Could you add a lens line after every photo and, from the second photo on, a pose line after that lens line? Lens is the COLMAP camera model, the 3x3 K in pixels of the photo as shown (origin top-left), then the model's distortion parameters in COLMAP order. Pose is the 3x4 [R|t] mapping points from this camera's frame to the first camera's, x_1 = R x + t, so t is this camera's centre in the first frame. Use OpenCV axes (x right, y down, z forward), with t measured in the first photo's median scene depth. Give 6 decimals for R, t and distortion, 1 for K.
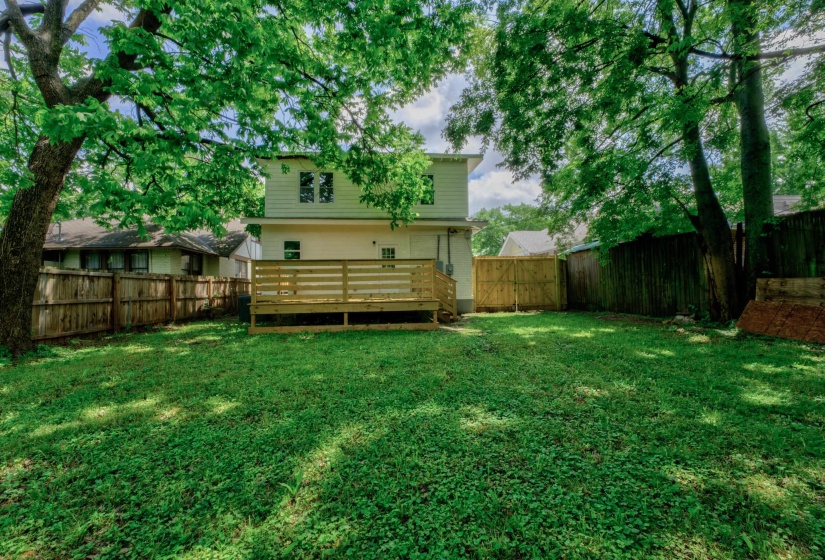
lens RADIAL K [[335.1, 0, 409.6], [0, 335.1, 281.3], [0, 0, 1]] dist [-0.024968, 0.000270]
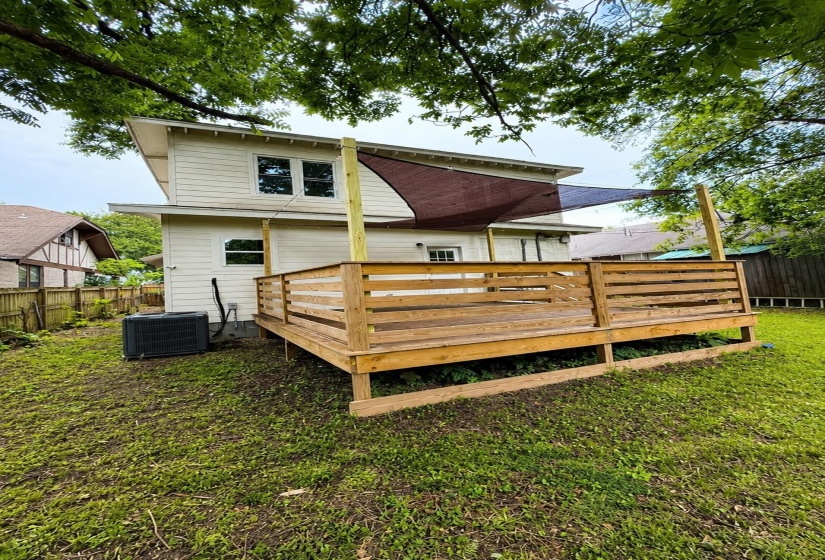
lens RADIAL K [[335.1, 0, 409.6], [0, 335.1, 281.3], [0, 0, 1]] dist [-0.024968, 0.000270]
pose [[0.961492, -0.004677, 0.274794, -0.387874], [0.008356, 0.999890, -0.012217, -0.013695], [-0.274707, 0.014042, 0.961425, 0.244702]]
